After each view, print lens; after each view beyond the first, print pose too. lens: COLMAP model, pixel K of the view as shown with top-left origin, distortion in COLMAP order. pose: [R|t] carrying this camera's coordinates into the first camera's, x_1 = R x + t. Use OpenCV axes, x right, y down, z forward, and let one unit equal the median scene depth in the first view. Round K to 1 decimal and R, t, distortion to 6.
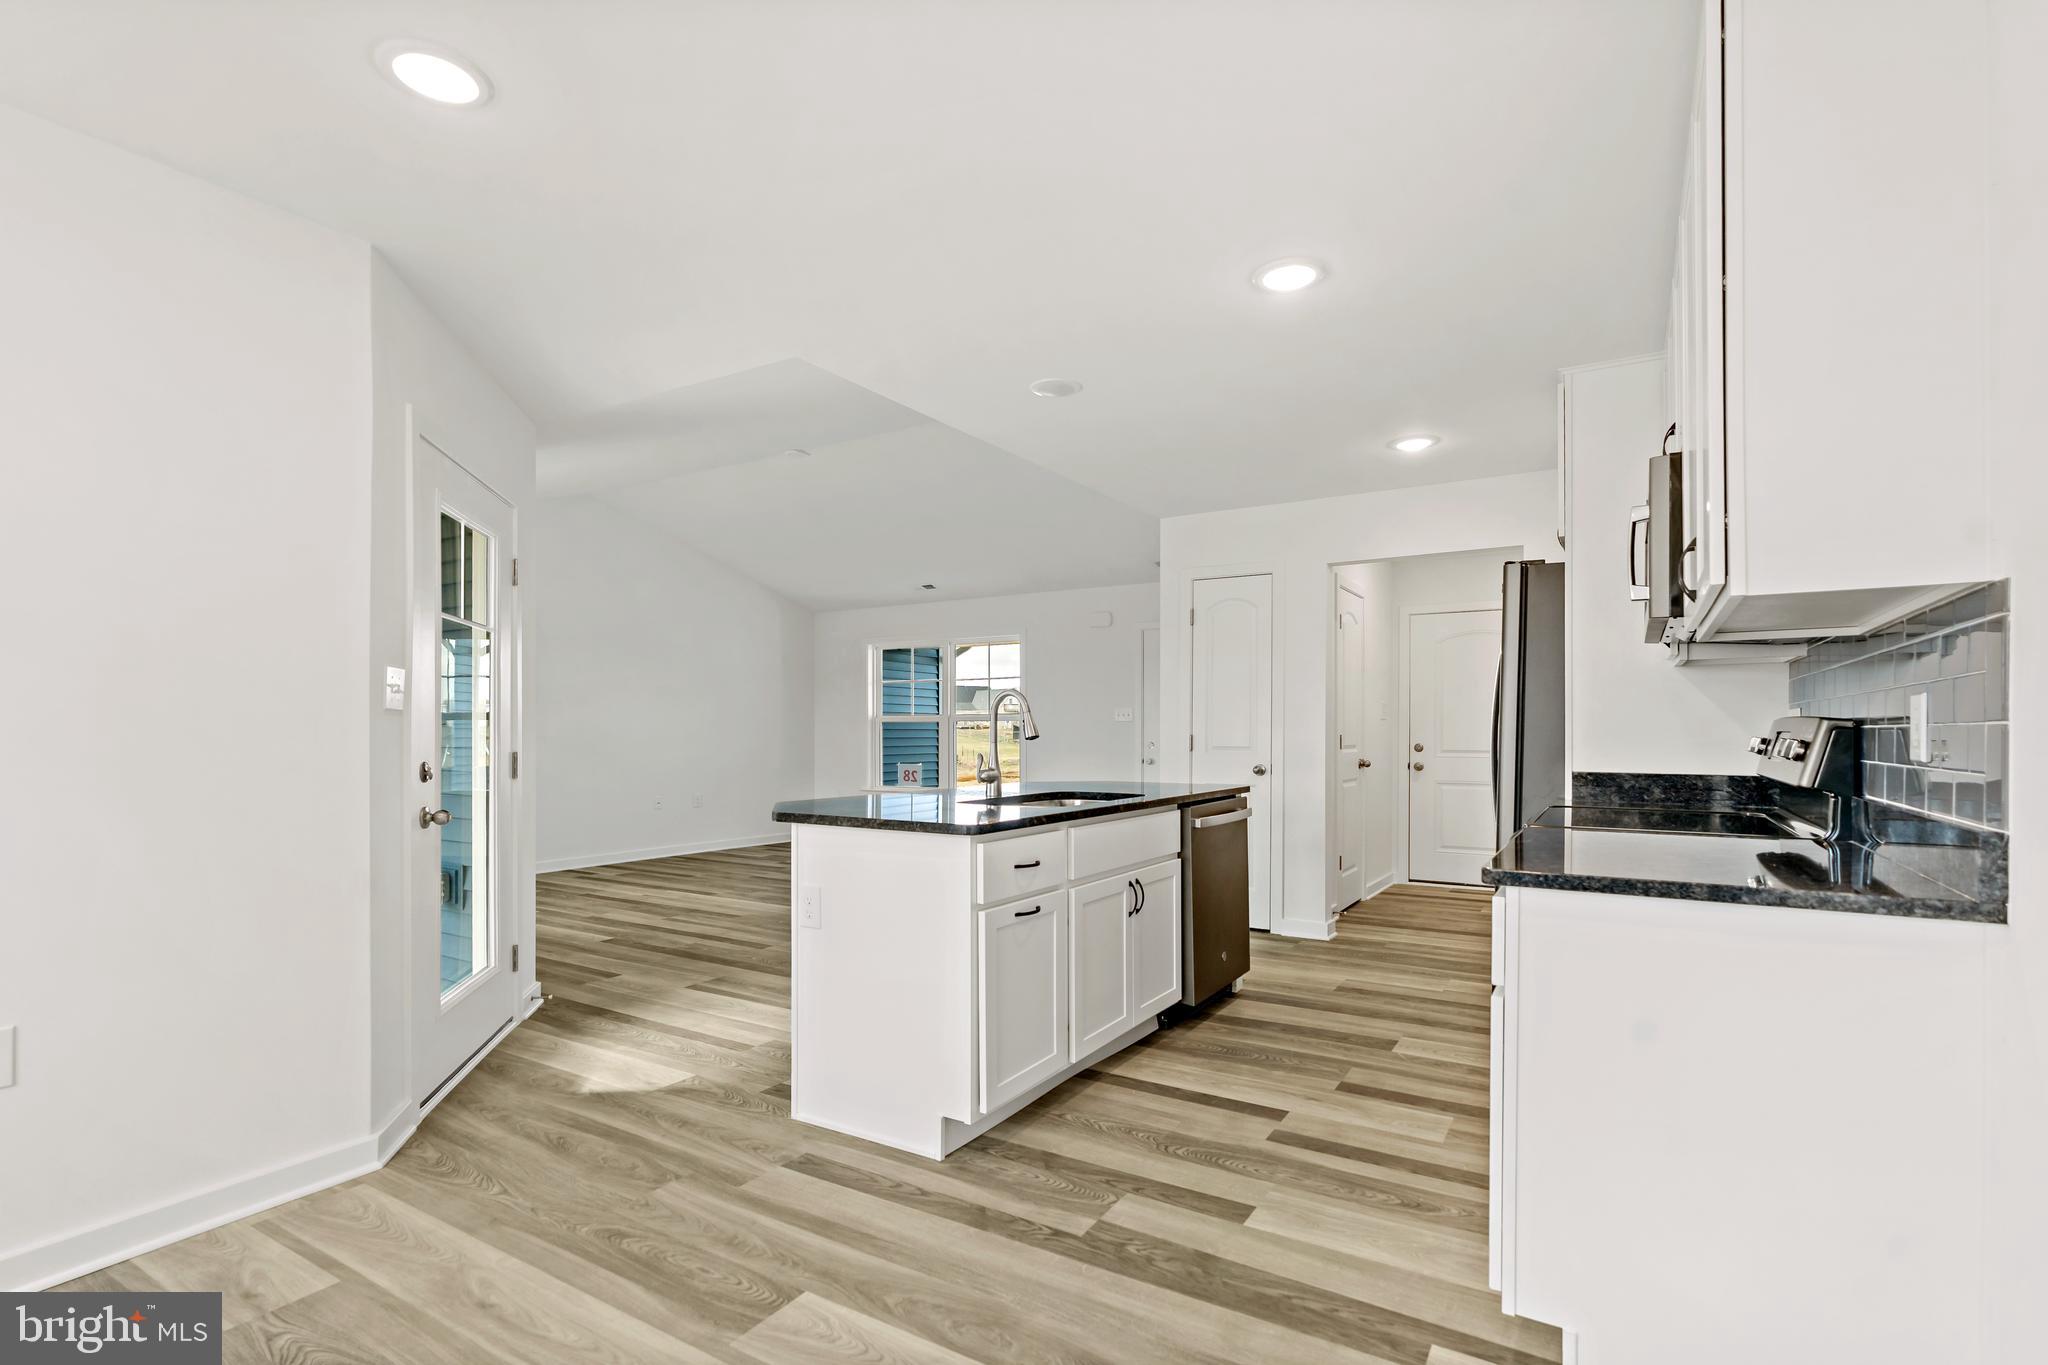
lens RADIAL K [[961.8, 0, 1027.3], [0, 961.8, 730.4], [0, 0, 1]] dist [-0.029878, 0.000331]
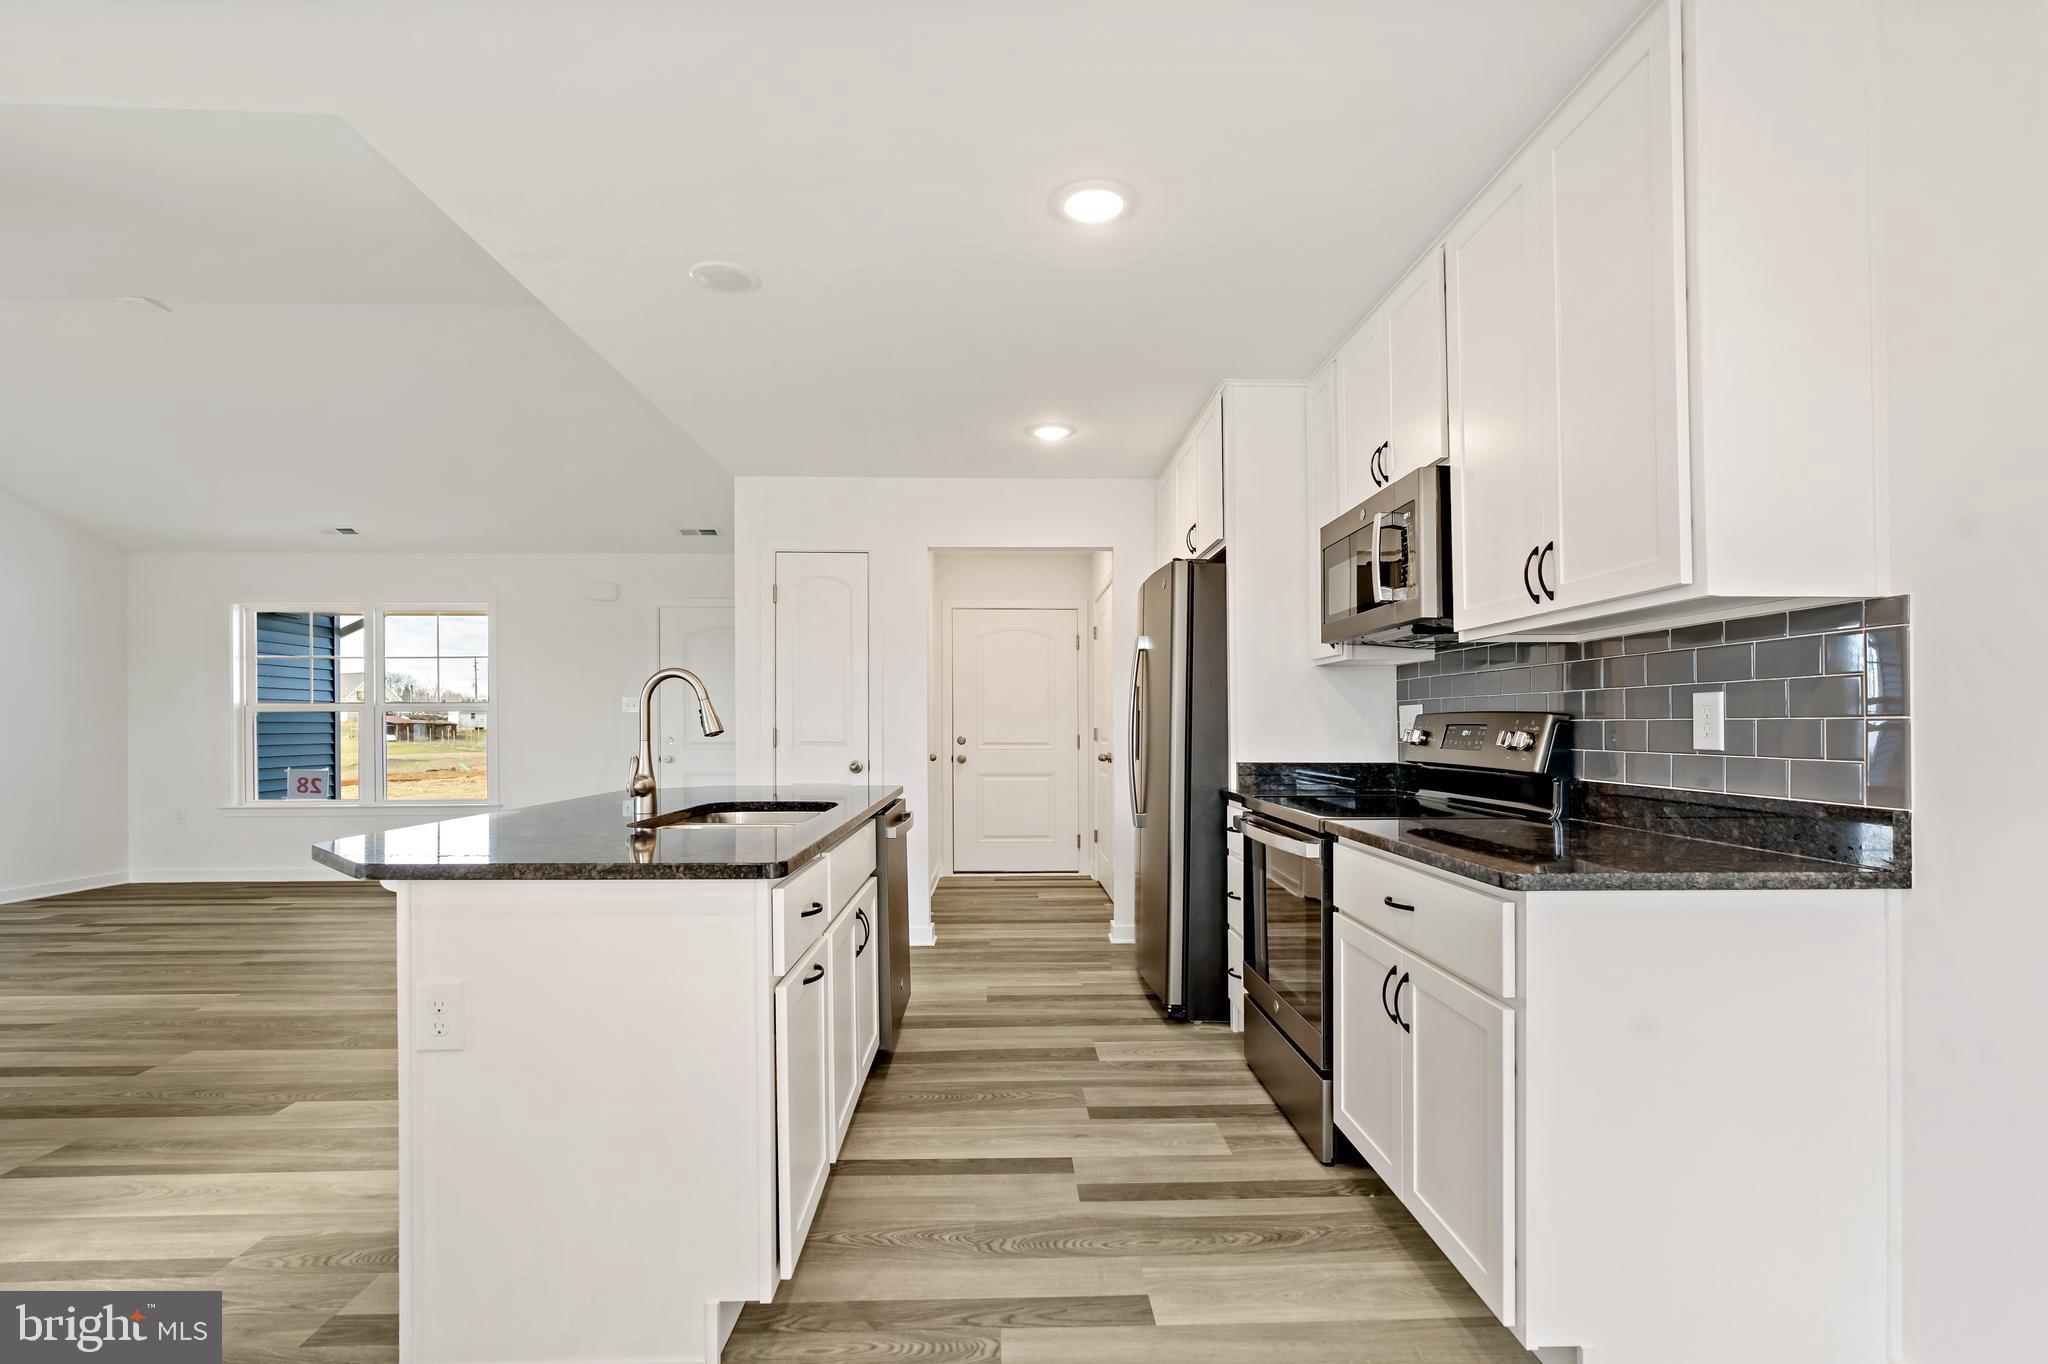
lens RADIAL K [[968.7, 0, 1049.1], [0, 968.7, 722.1], [0, 0, 1]] dist [-0.013522, 0.001305]
pose [[0.828599, -0.000594, 0.559842, -0.196789], [0.001143, 0.999999, -0.000631, -0.001003], [-0.559841, 0.001163, 0.828599, 0.225094]]
